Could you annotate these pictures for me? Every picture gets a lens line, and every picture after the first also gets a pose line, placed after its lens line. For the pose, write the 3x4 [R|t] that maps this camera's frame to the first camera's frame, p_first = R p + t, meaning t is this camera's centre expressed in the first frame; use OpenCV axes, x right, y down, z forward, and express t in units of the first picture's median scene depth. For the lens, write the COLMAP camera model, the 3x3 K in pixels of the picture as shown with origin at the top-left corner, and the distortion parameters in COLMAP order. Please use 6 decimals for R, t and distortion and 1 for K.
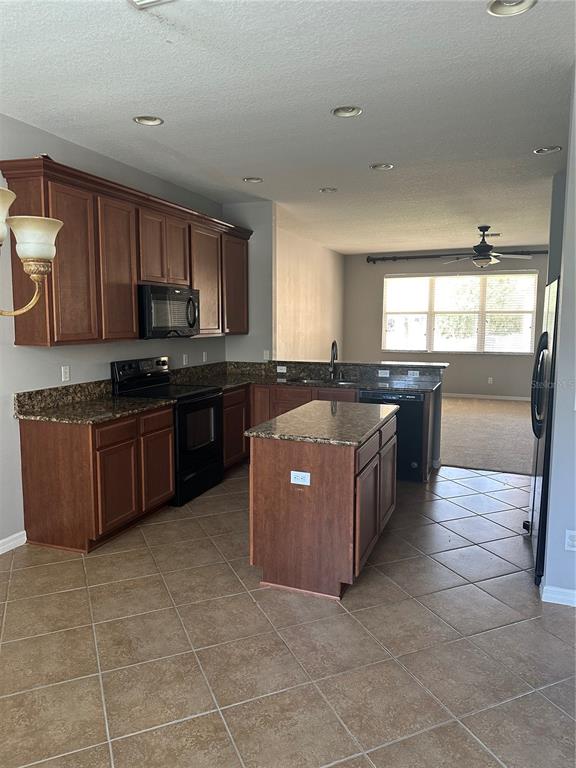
lens RADIAL K [[536.6, 0, 287.2], [0, 536.6, 380.7], [0, 0, 1]] dist [0.038262, -0.064081]
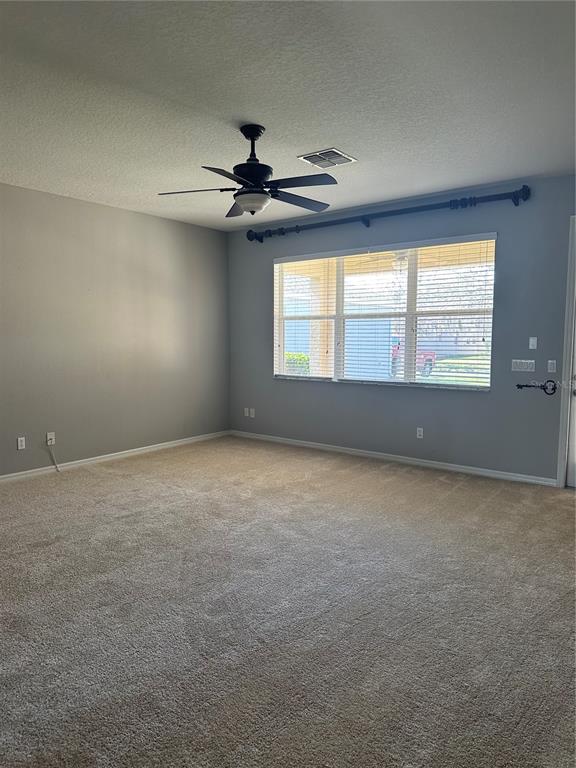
lens RADIAL K [[524.6, 0, 288.0], [0, 524.6, 384.0], [0, 0, 1]] dist [0.119107, -0.197086]
pose [[0.962150, 0.025230, -0.271351, 0.393245], [-0.030620, 0.999409, -0.015649, -0.039102], [0.270795, 0.023366, 0.962353, 0.420371]]
